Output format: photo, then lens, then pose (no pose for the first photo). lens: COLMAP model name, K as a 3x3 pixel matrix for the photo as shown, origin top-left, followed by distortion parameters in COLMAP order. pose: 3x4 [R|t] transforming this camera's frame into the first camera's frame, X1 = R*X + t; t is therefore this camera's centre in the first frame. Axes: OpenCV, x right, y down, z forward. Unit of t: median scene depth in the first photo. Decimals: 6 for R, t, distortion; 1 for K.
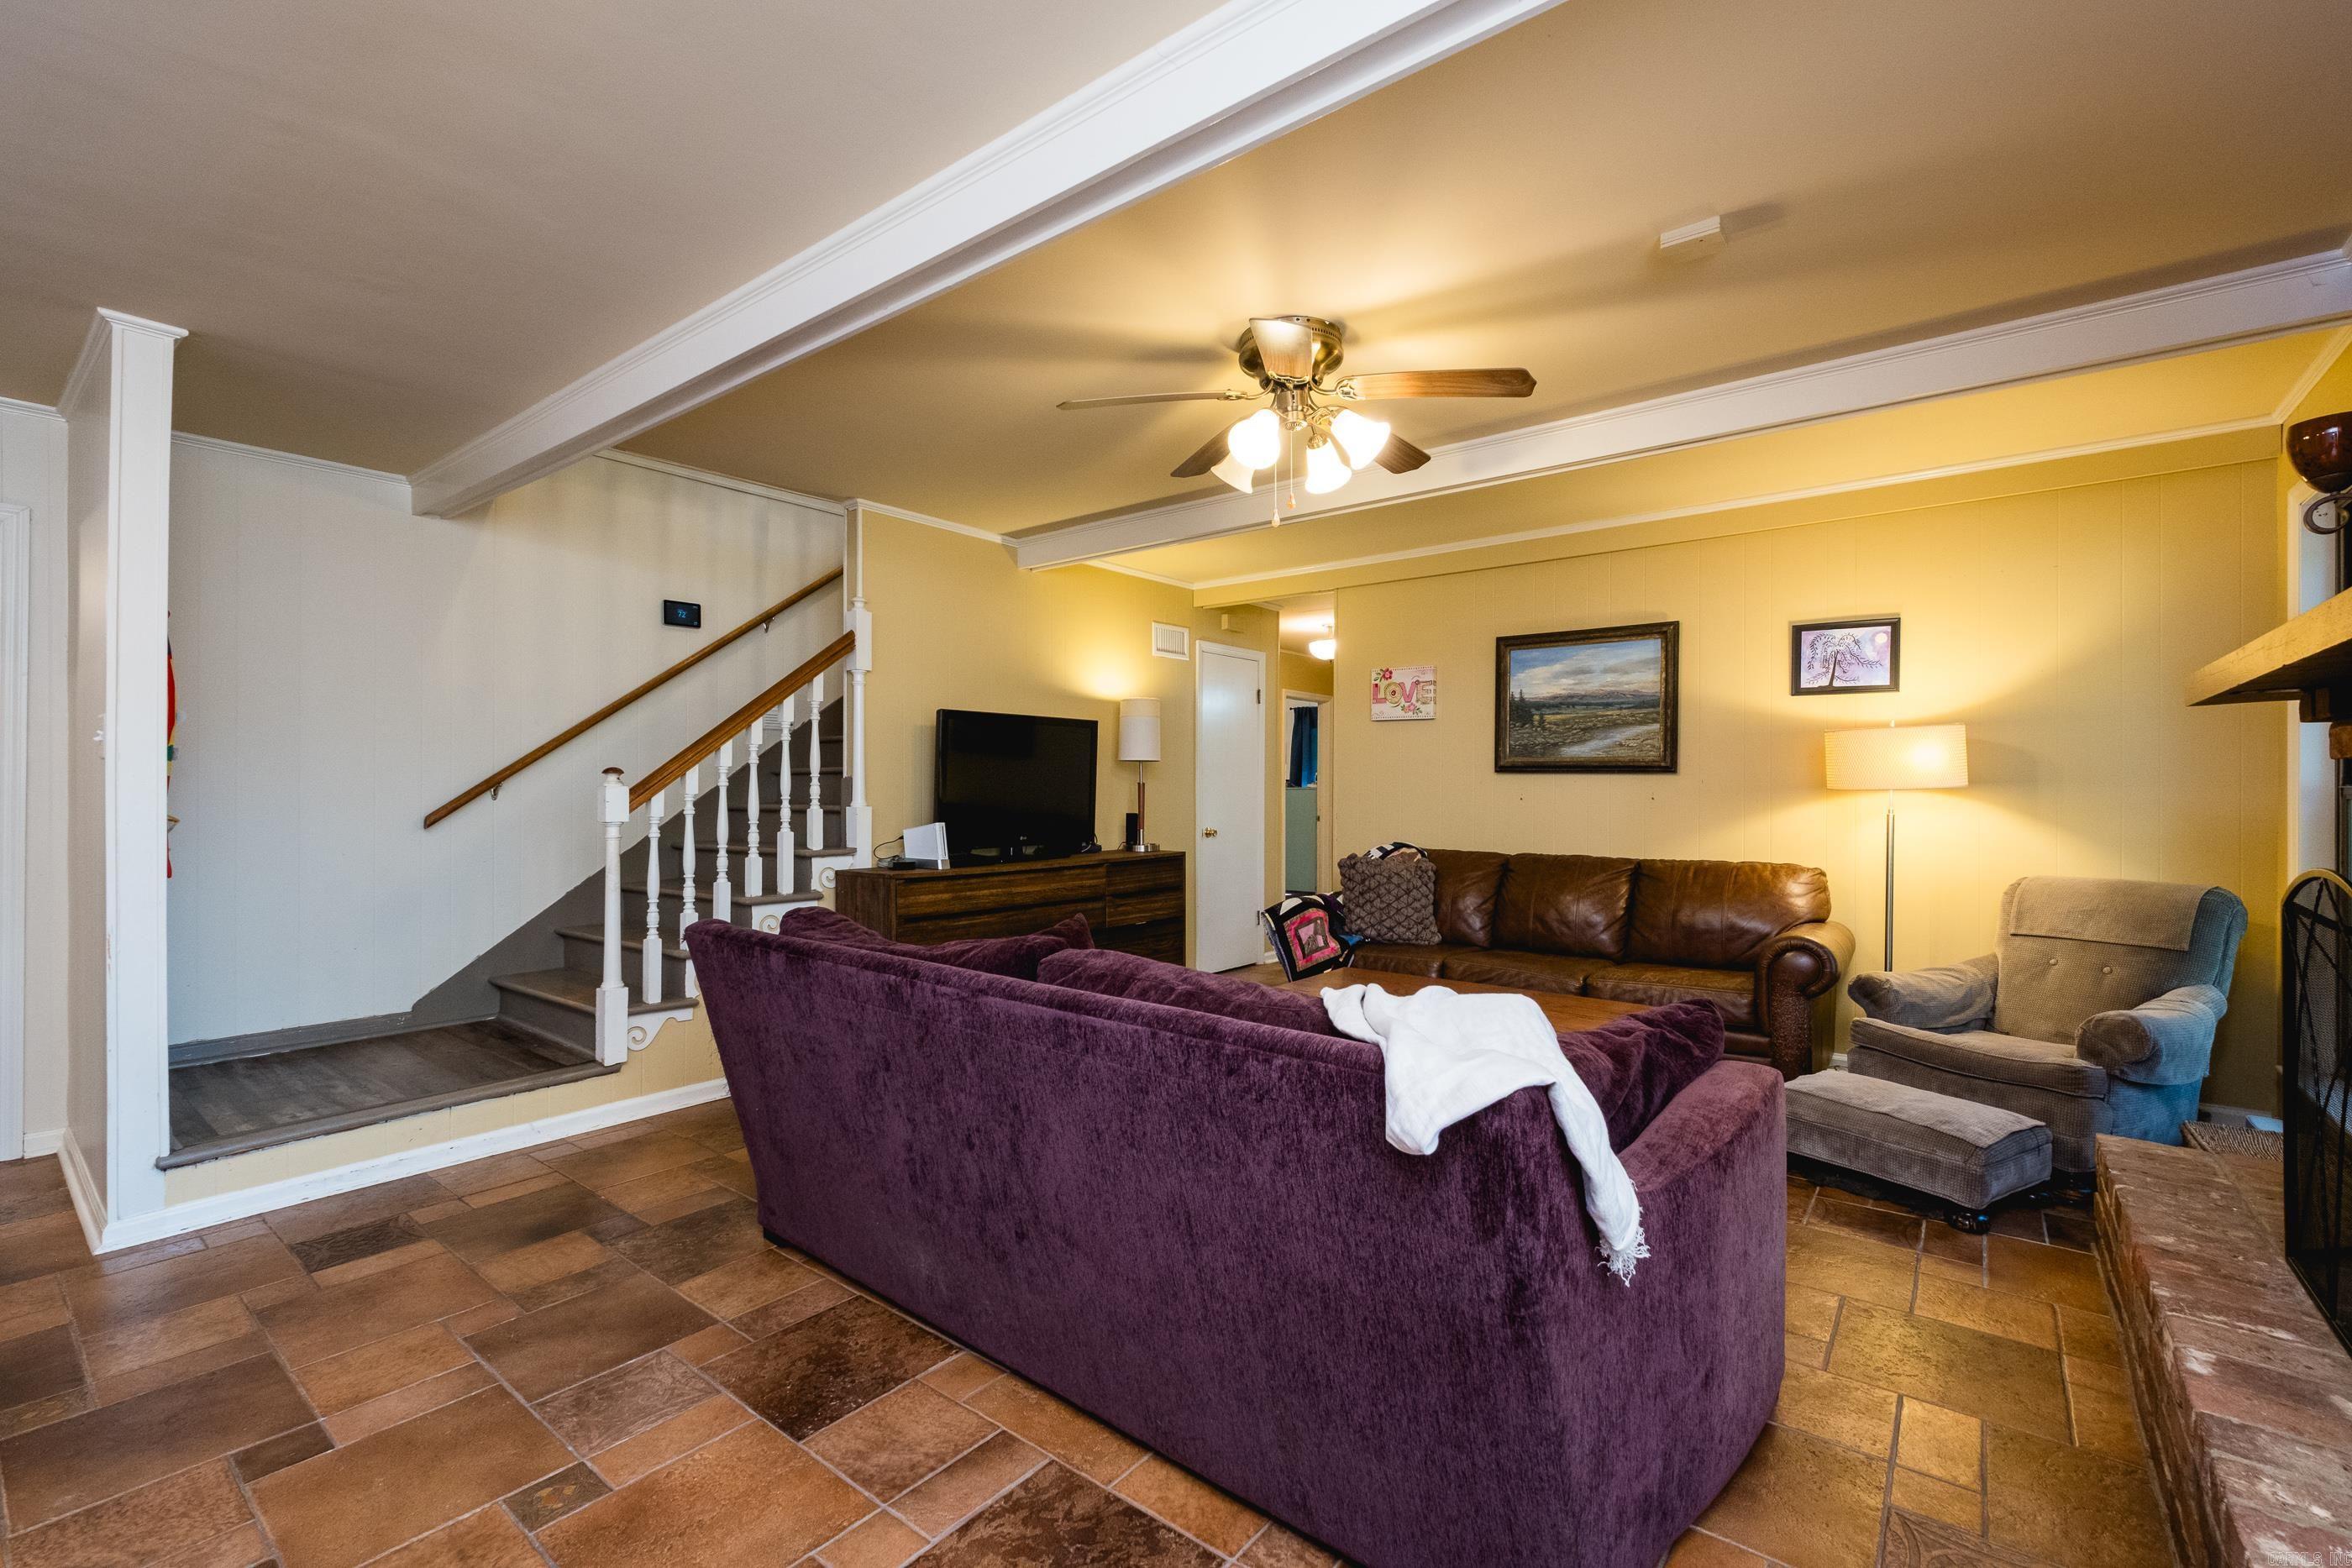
lens RADIAL K [[1010.3, 0, 1168.9], [0, 1010.3, 772.6], [0, 0, 1]] dist [0.006763, -0.005707]
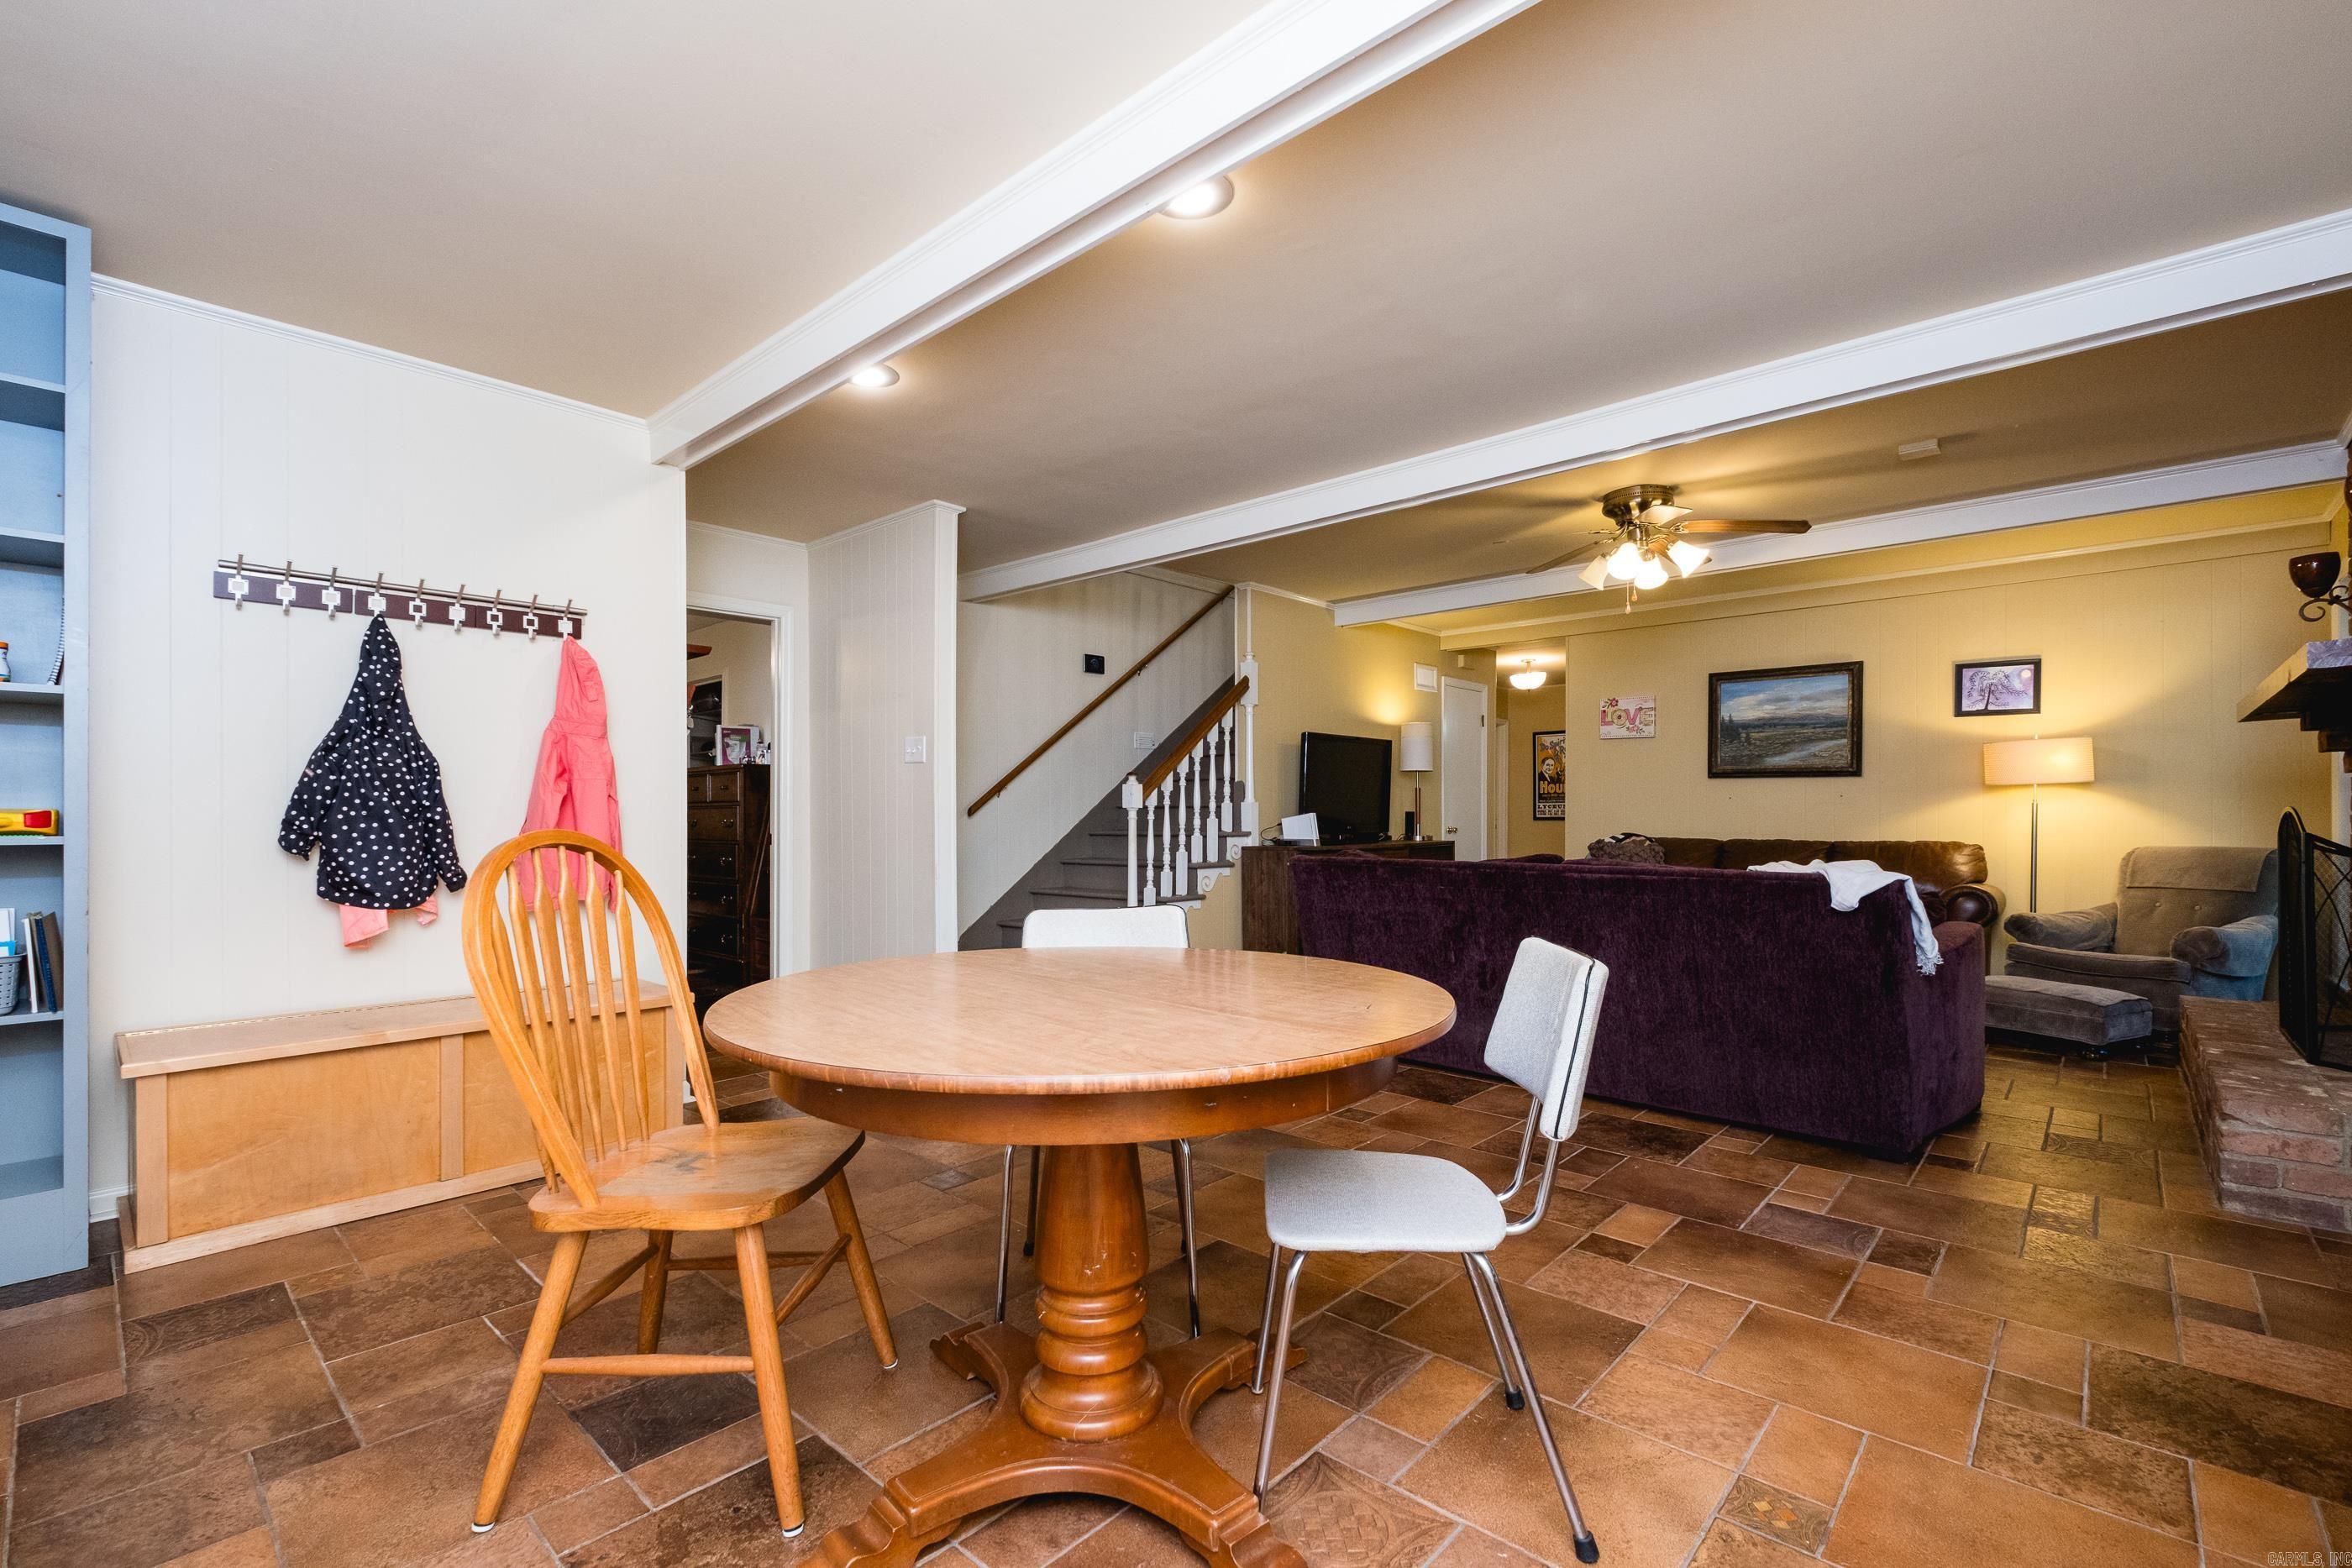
lens RADIAL K [[1010.3, 0, 1172.5], [0, 1010.3, 801.6], [0, 0, 1]] dist [0.006763, -0.005707]
pose [[0.997350, -0.002163, -0.072723, -0.319472], [0.002384, 0.999993, 0.002940, 0.029495], [0.072716, -0.003106, 0.997348, -0.410708]]
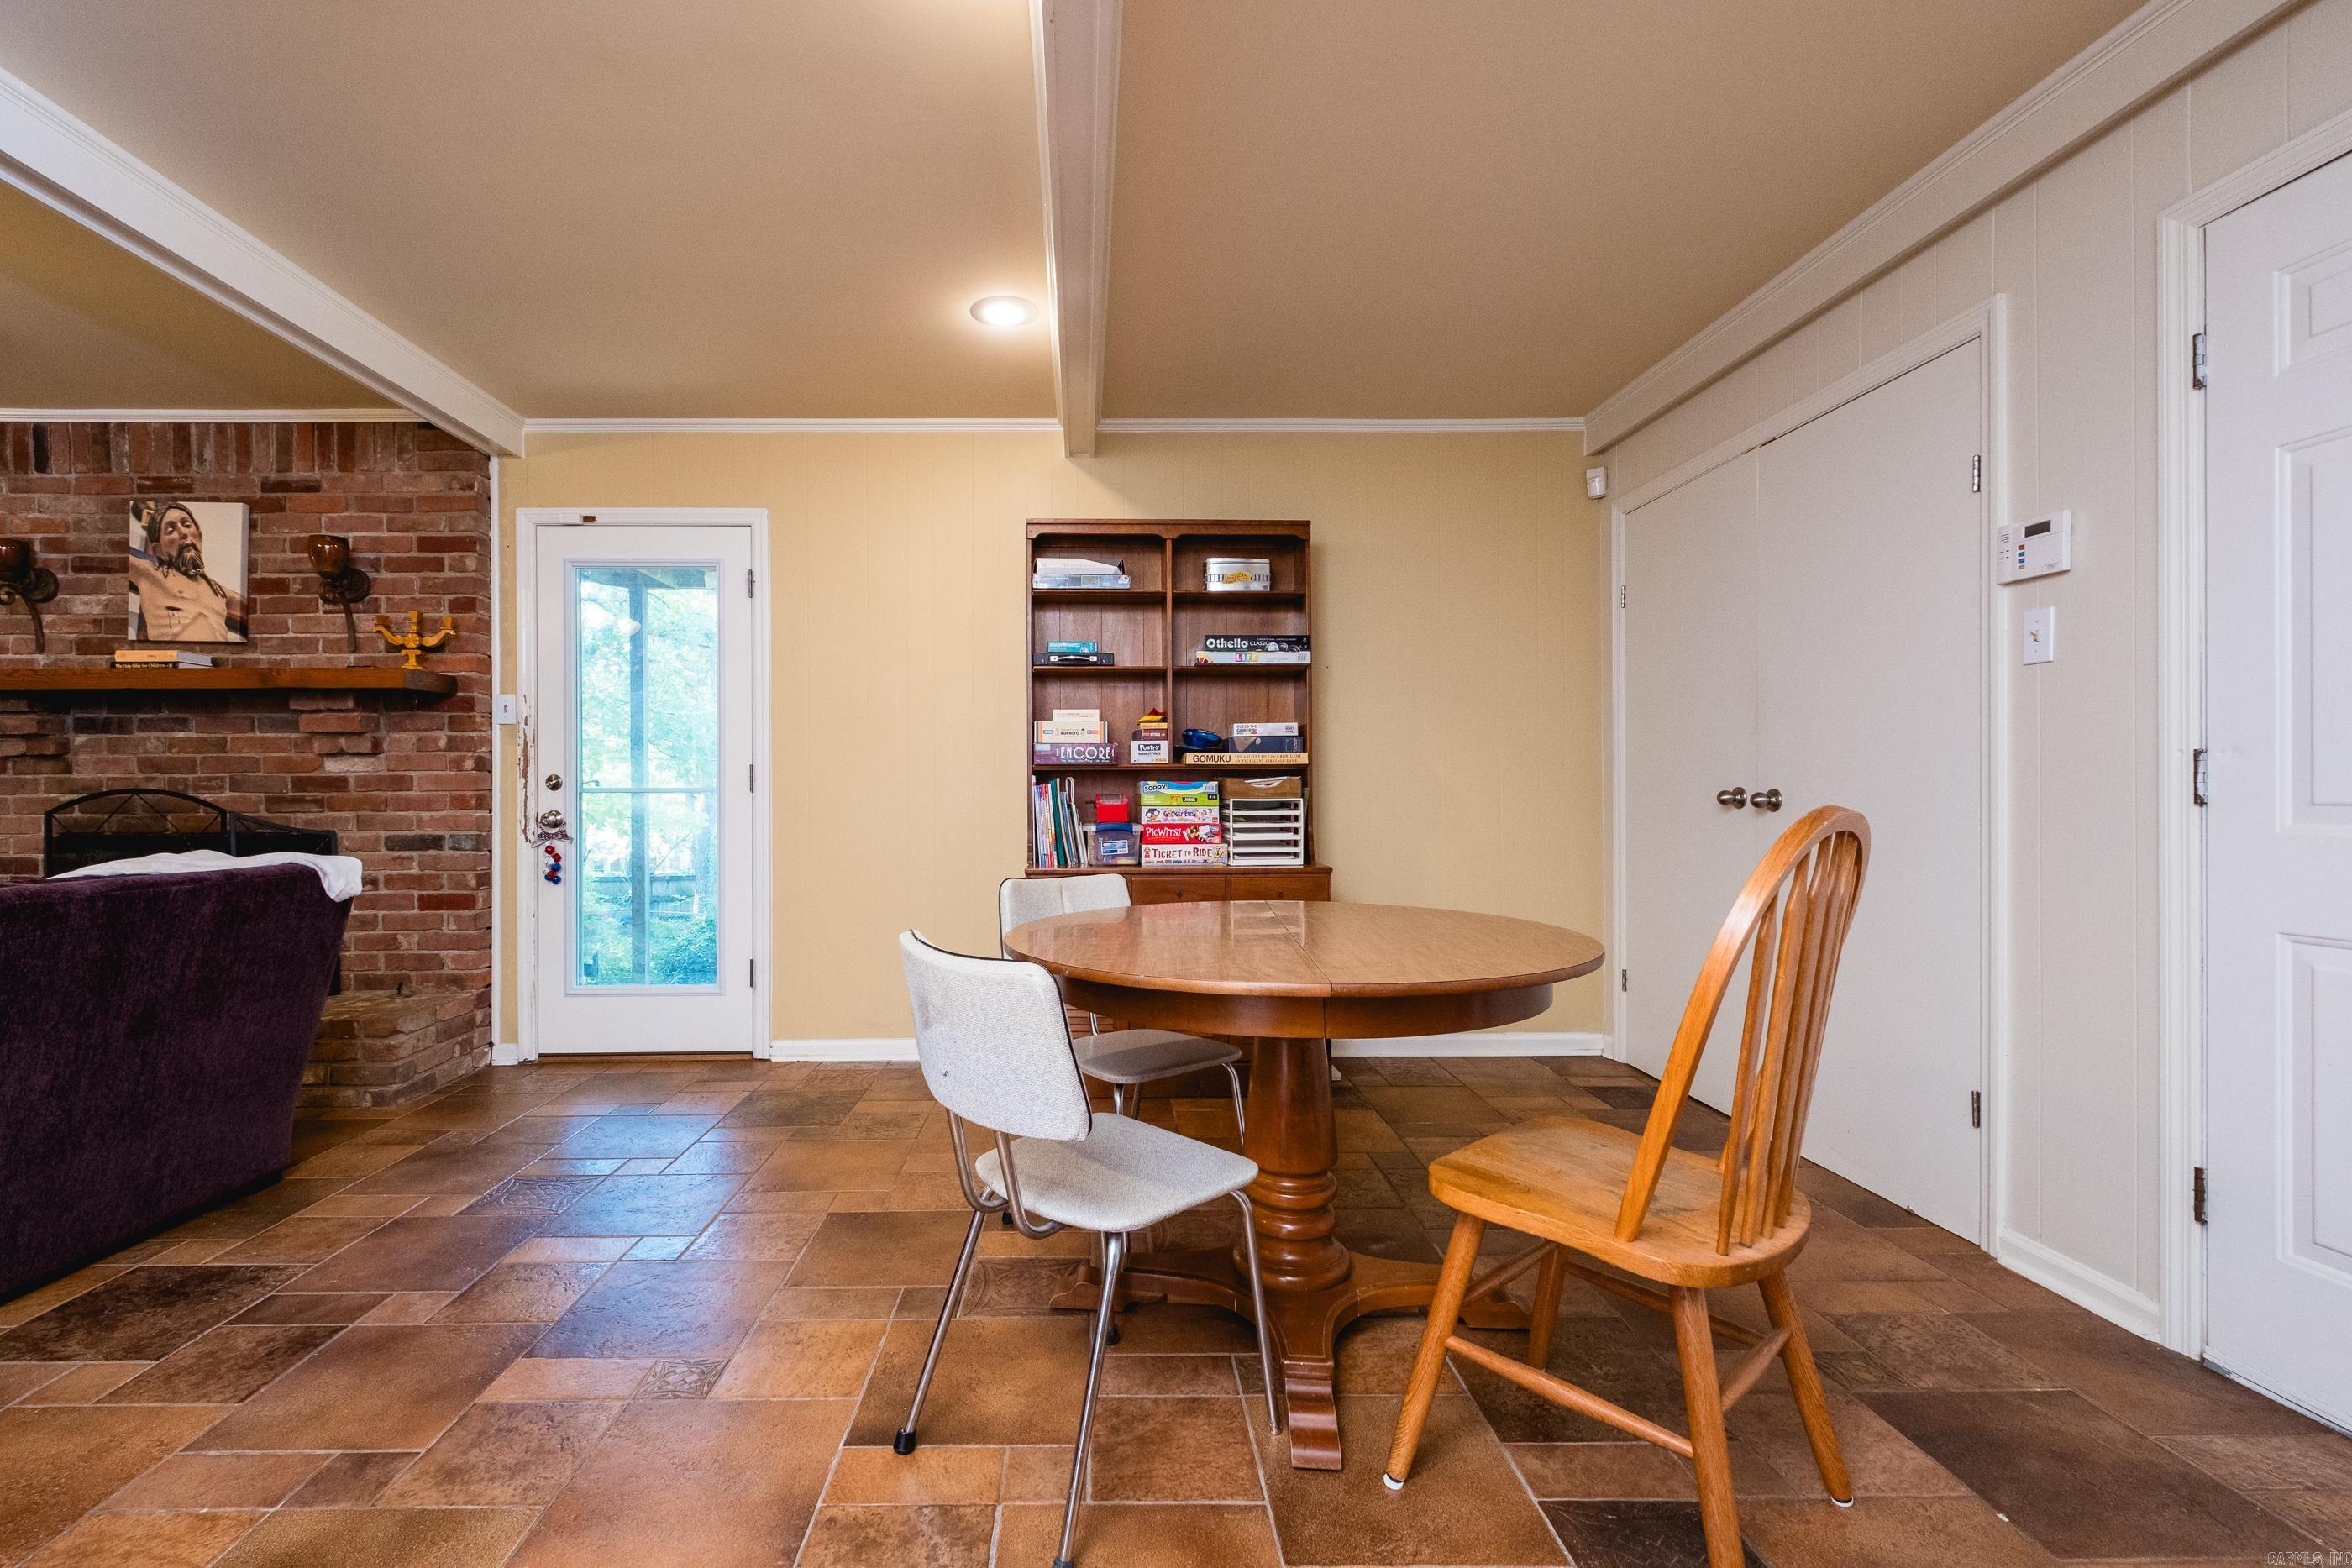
lens RADIAL K [[1033.6, 0, 1114.9], [0, 1033.6, 791.7], [0, 0, 1]] dist [-0.005641, 0.000112]
pose [[-0.633225, 0.003920, 0.773958, -0.684406], [-0.010888, 0.999843, -0.013973, 0.042233], [-0.773892, -0.017275, -0.633083, 0.307533]]
